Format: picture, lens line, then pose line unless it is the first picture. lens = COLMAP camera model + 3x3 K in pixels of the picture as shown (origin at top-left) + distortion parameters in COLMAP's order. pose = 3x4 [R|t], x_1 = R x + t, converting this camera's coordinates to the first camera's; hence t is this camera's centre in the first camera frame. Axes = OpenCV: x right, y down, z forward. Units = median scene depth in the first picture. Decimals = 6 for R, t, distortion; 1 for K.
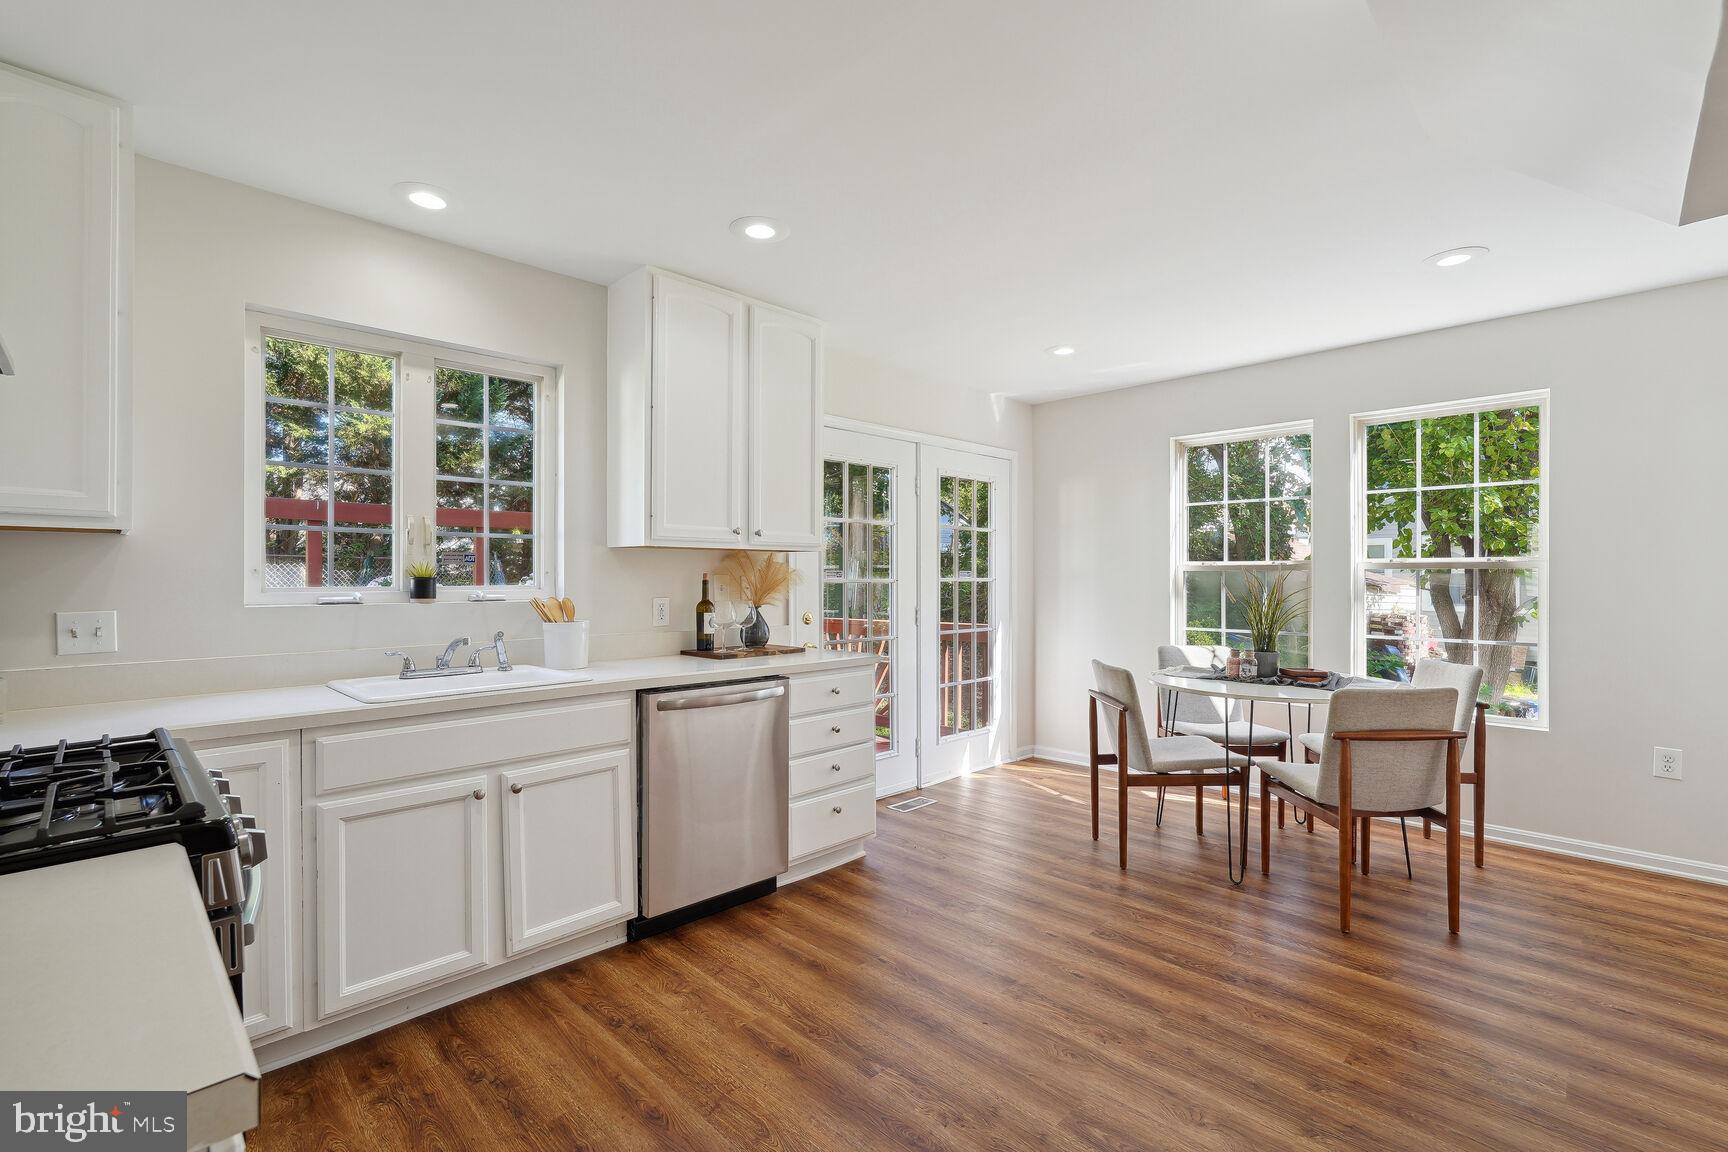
lens RADIAL K [[773.2, 0, 850.3], [0, 773.2, 573.9], [0, 0, 1]] dist [-0.003430, -0.000107]
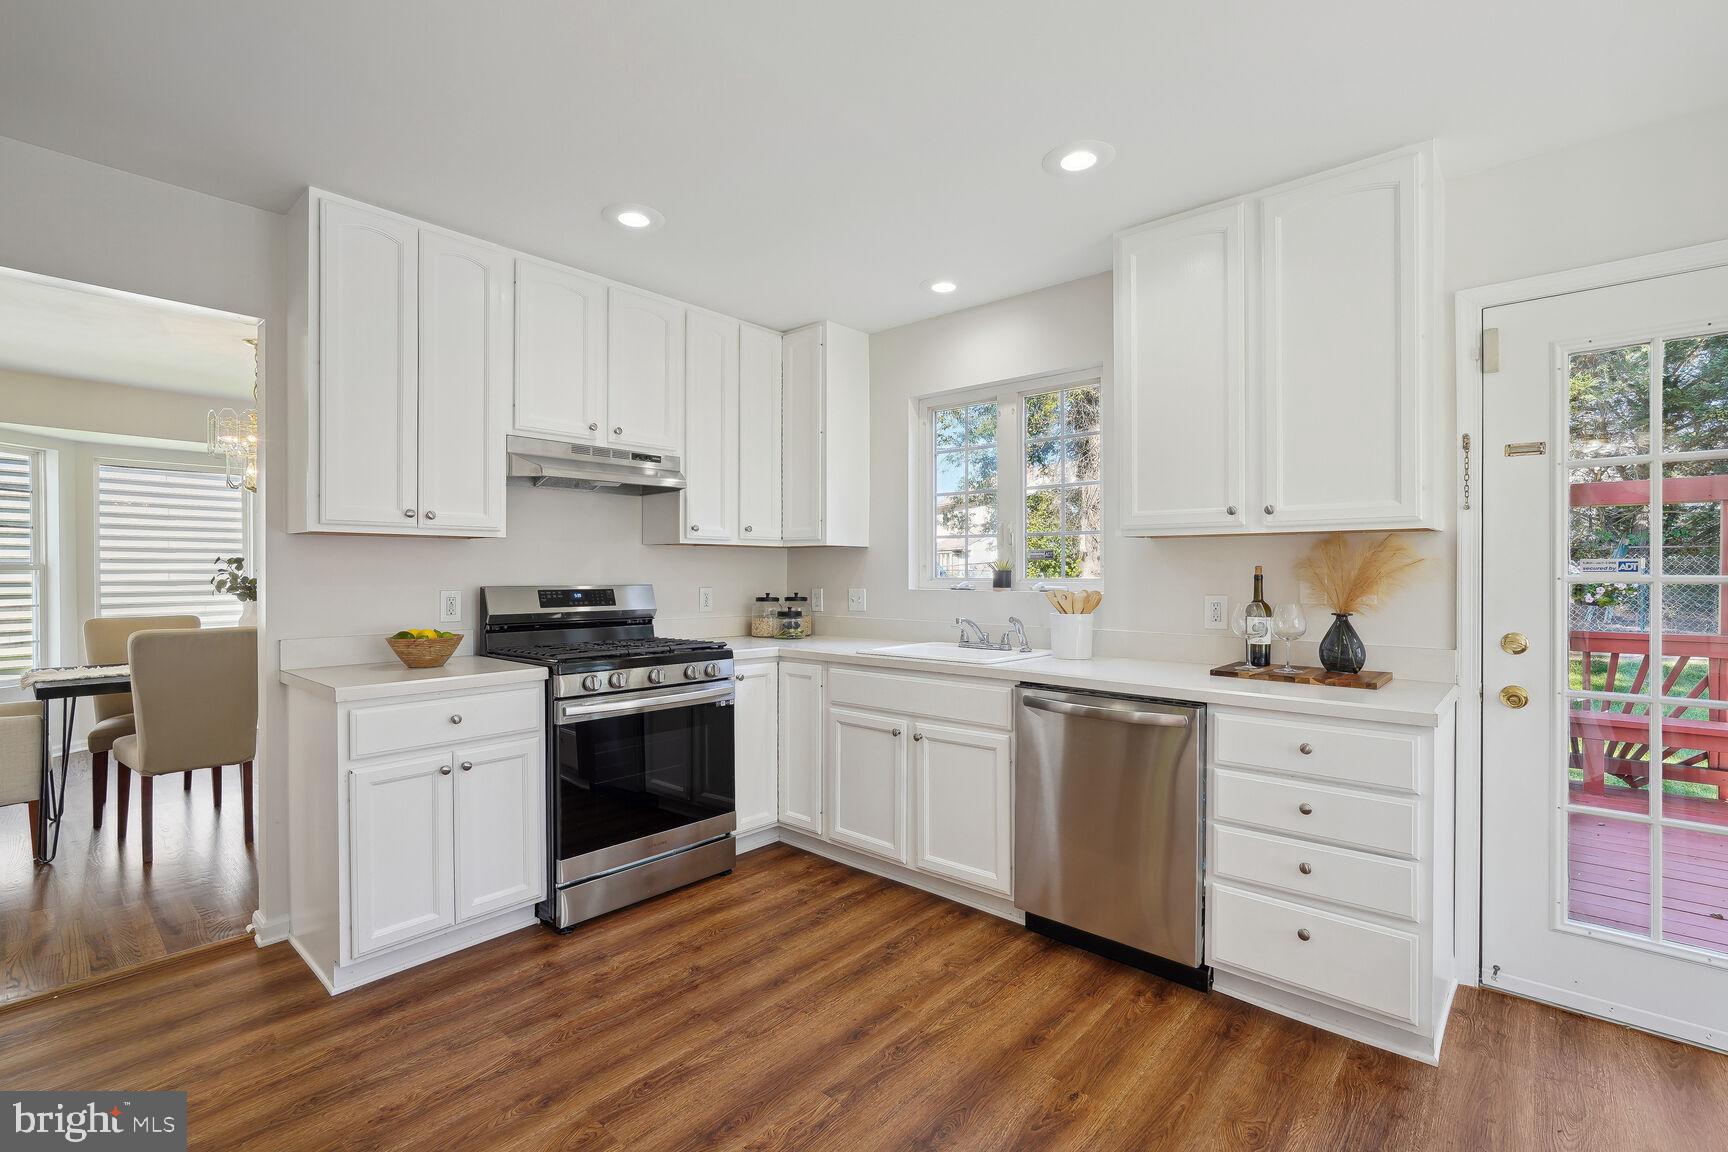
lens RADIAL K [[773.2, 0, 870.4], [0, 773.2, 573.5], [0, 0, 1]] dist [-0.003430, -0.000107]
pose [[0.068914, 0.002801, -0.997619, 0.590386], [0.003676, 0.999989, 0.003062, 0.003774], [0.997616, -0.003879, 0.068903, 0.596241]]
